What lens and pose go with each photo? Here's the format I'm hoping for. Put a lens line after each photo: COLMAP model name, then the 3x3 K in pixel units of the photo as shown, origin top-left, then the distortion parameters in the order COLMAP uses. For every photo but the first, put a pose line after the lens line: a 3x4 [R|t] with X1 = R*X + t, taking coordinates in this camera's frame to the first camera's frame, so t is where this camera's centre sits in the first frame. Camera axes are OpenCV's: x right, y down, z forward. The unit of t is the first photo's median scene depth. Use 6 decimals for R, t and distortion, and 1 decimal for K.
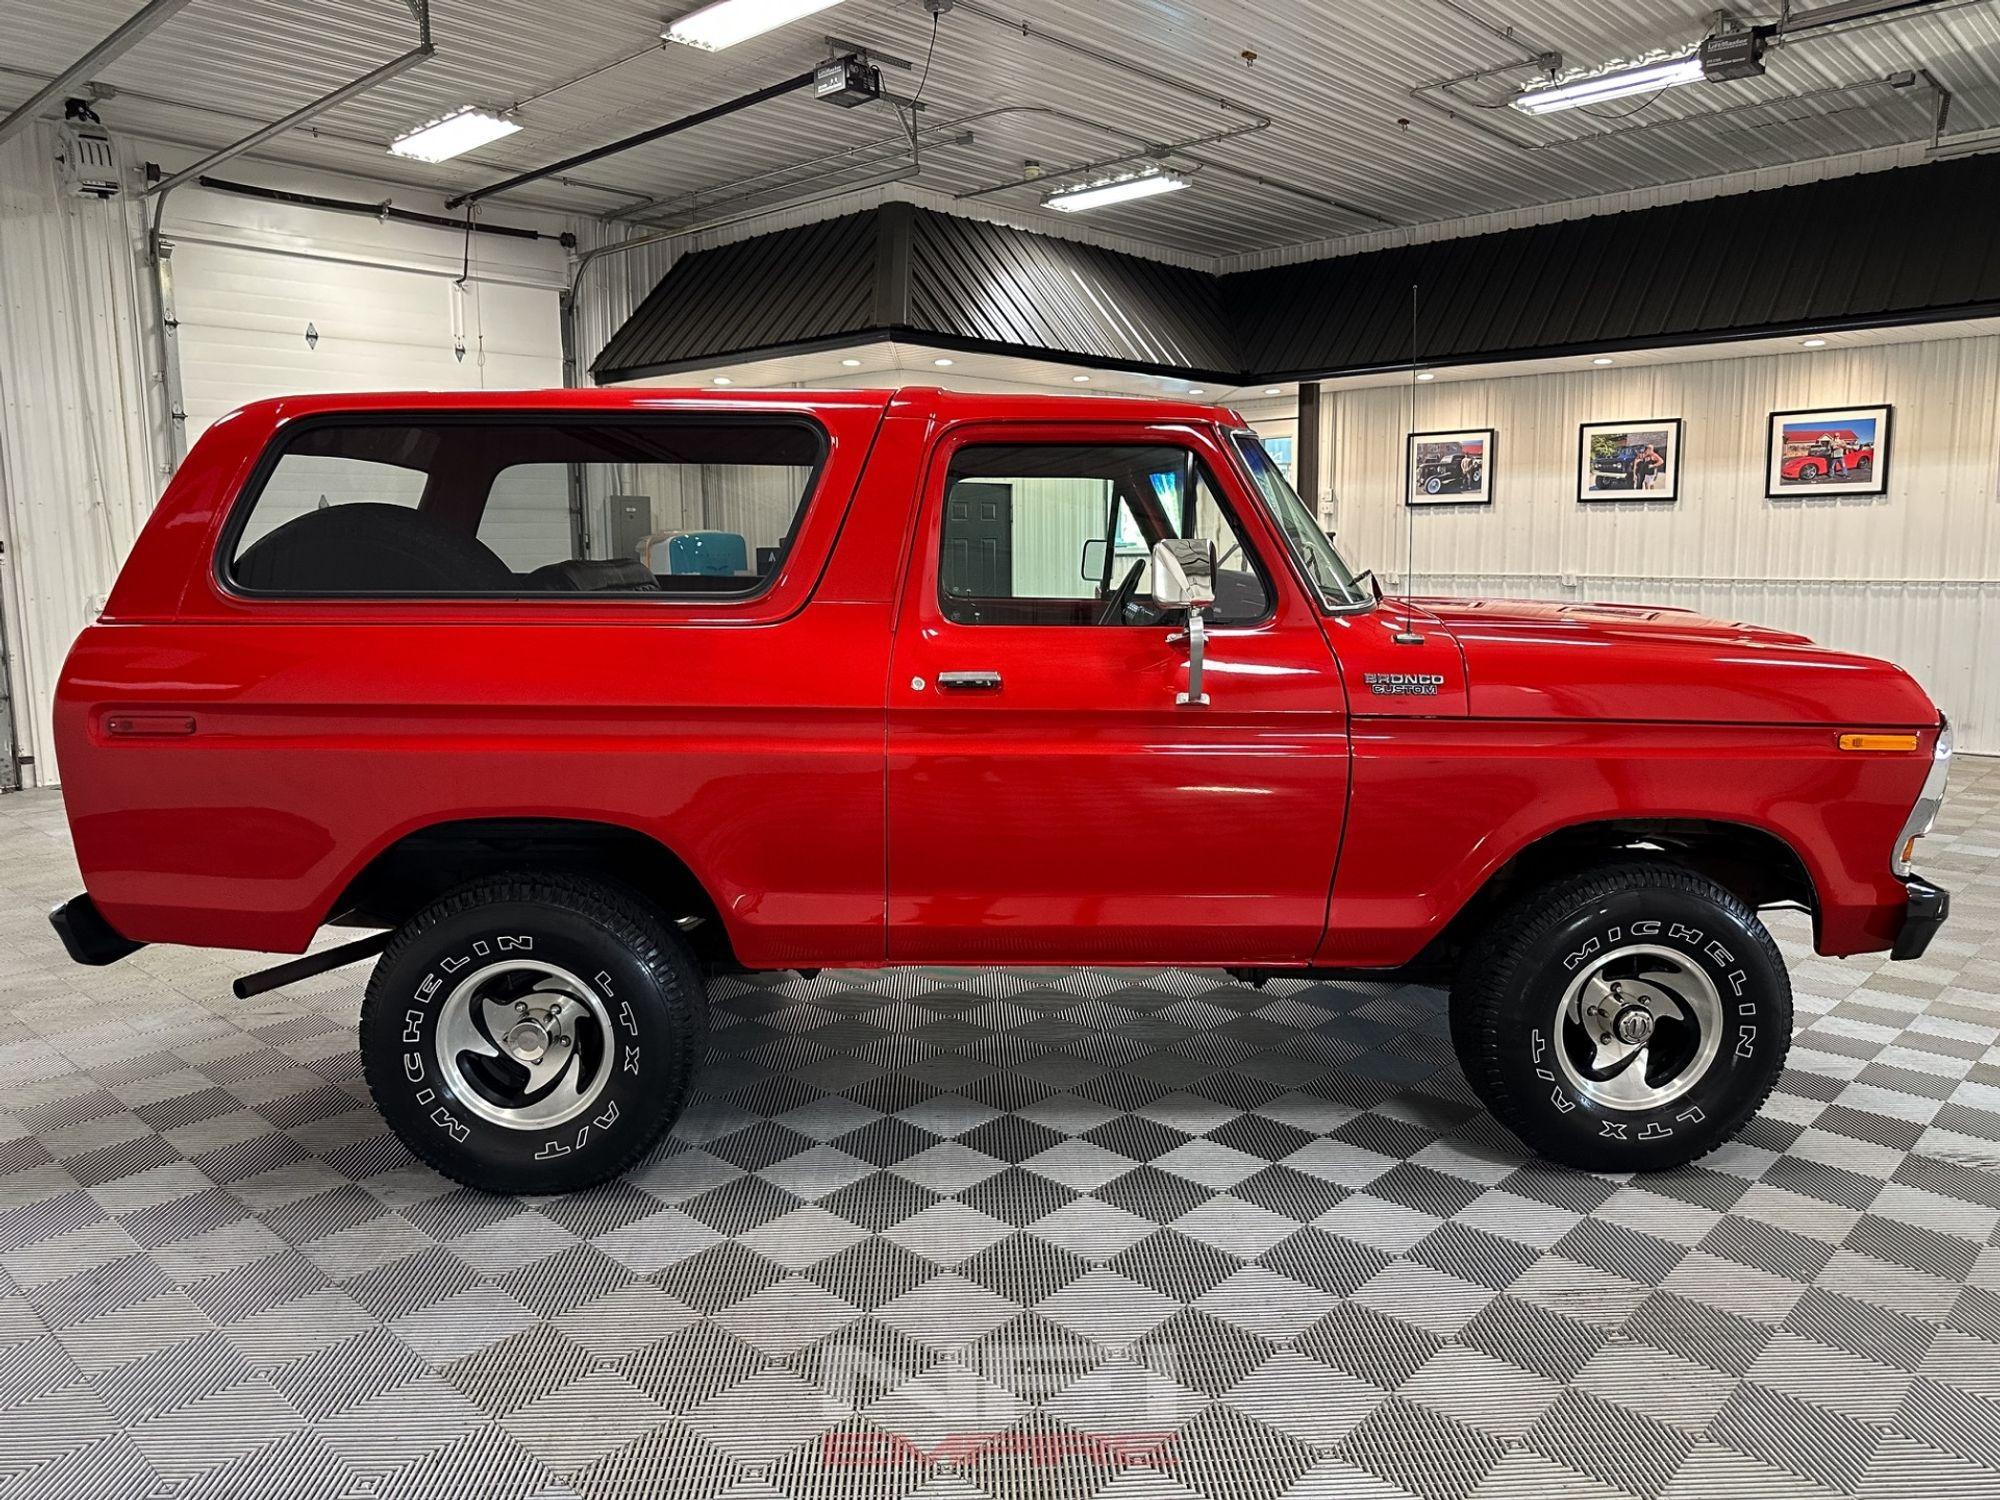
lens RADIAL K [[1456.1, 0, 999.2], [0, 1456.1, 739.5], [0, 0, 1]] dist [-0.040587, 0.047425]
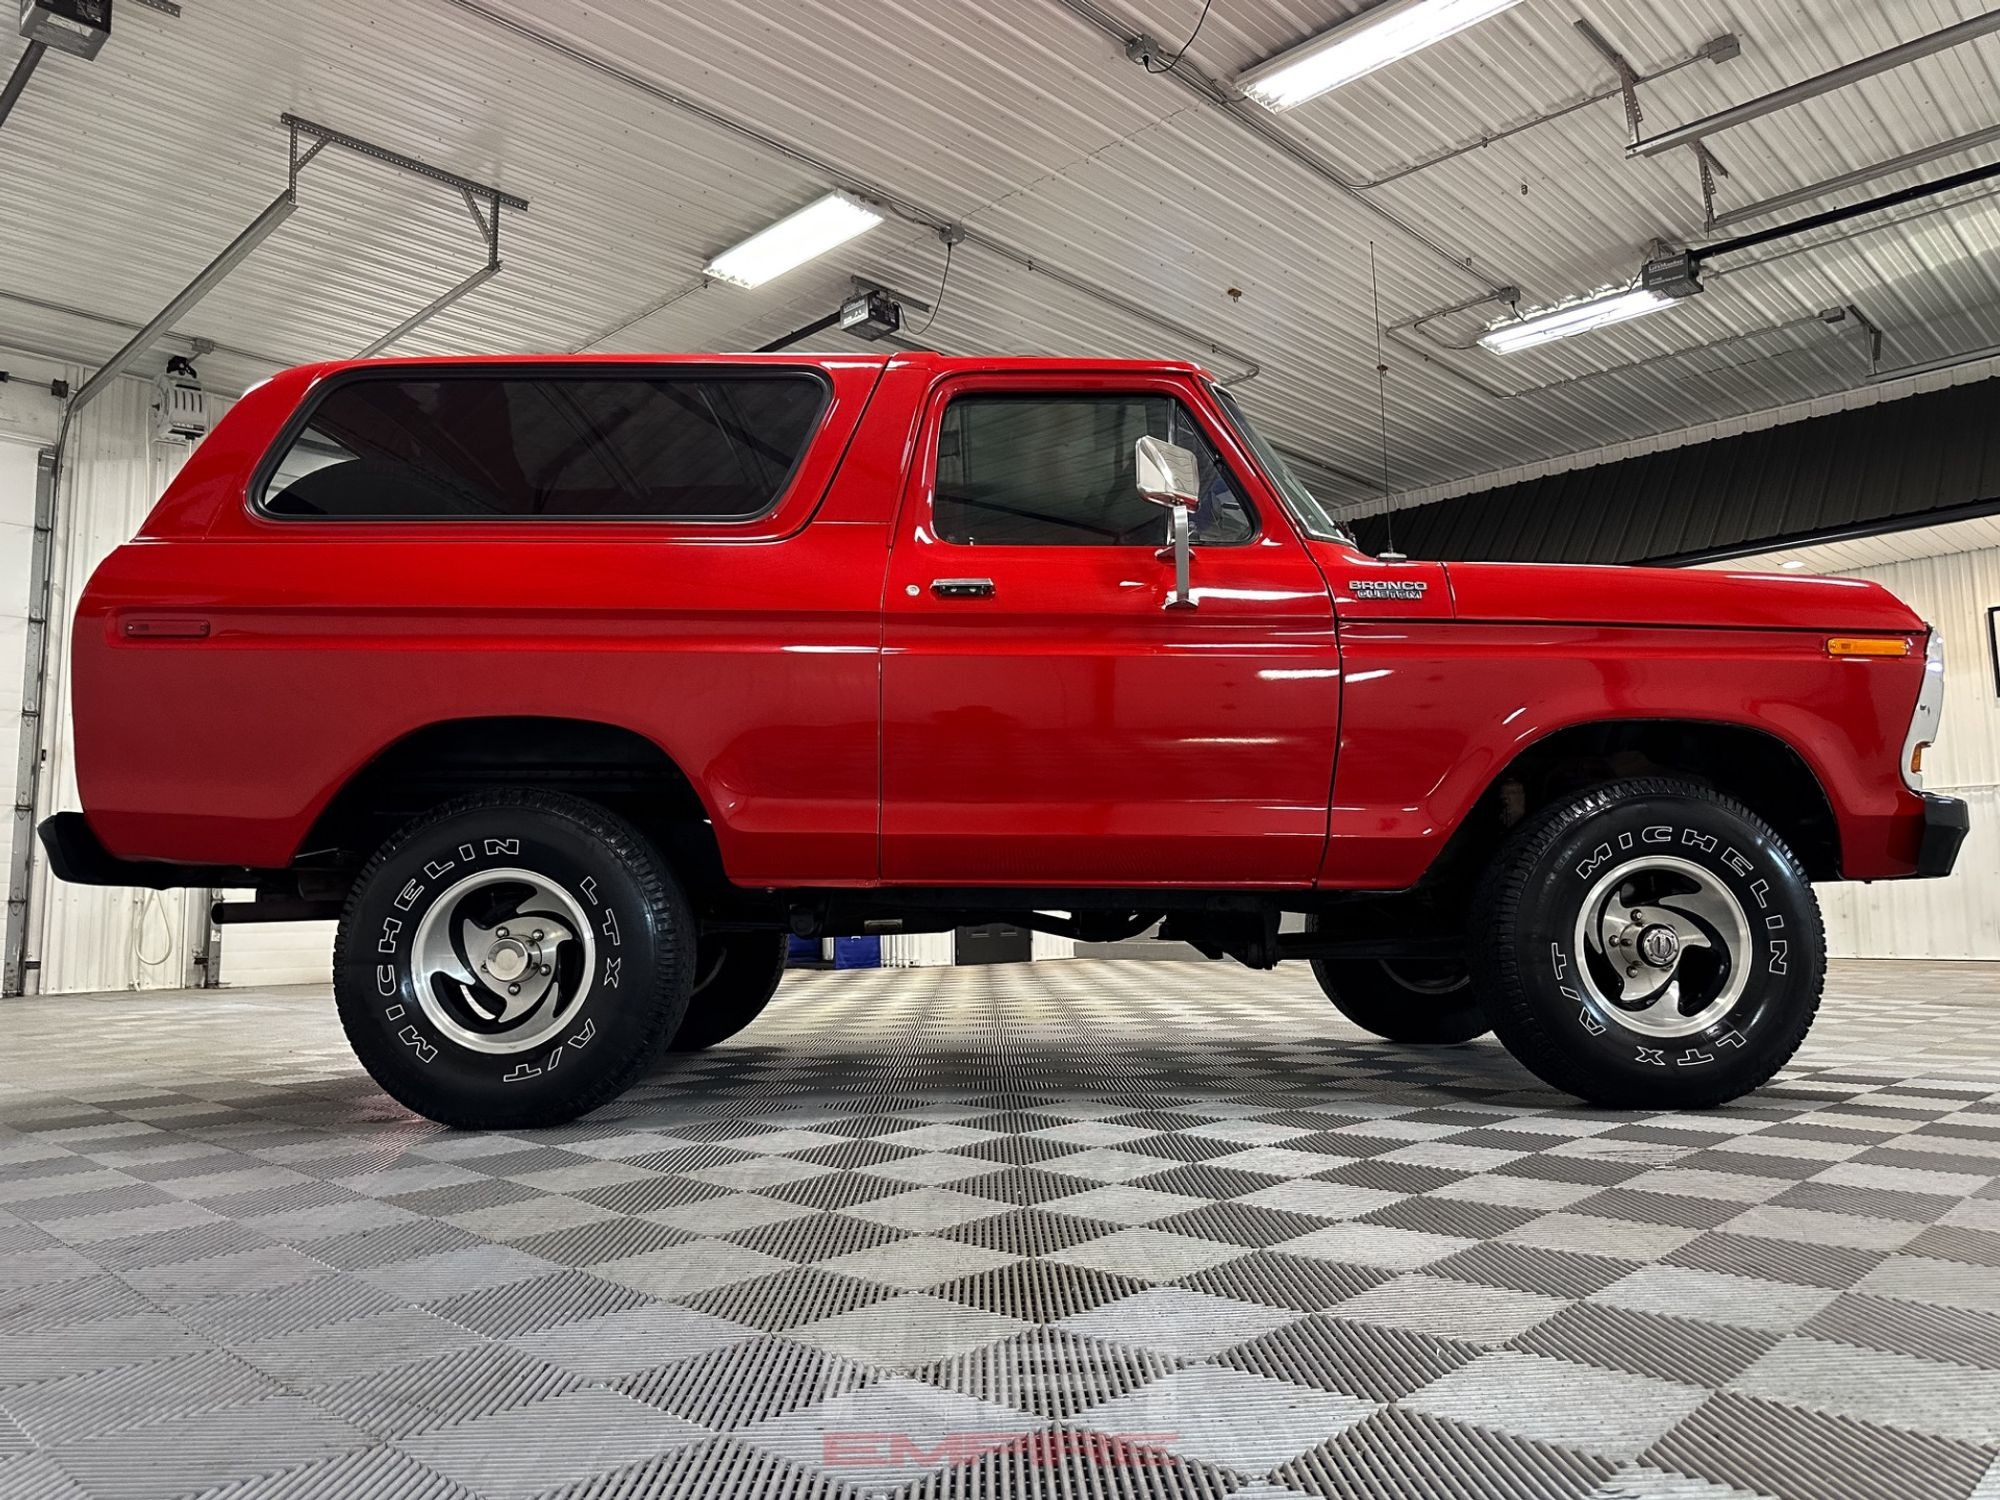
lens RADIAL K [[1451.8, 0, 1000.5], [0, 1451.8, 715.4], [0, 0, 1]] dist [-0.034859, 0.038278]
pose [[0.999846, -0.008741, -0.015204, 0.018199], [0.004545, 0.966463, -0.256767, 0.271341], [0.016939, 0.256659, 0.966354, 0.029129]]
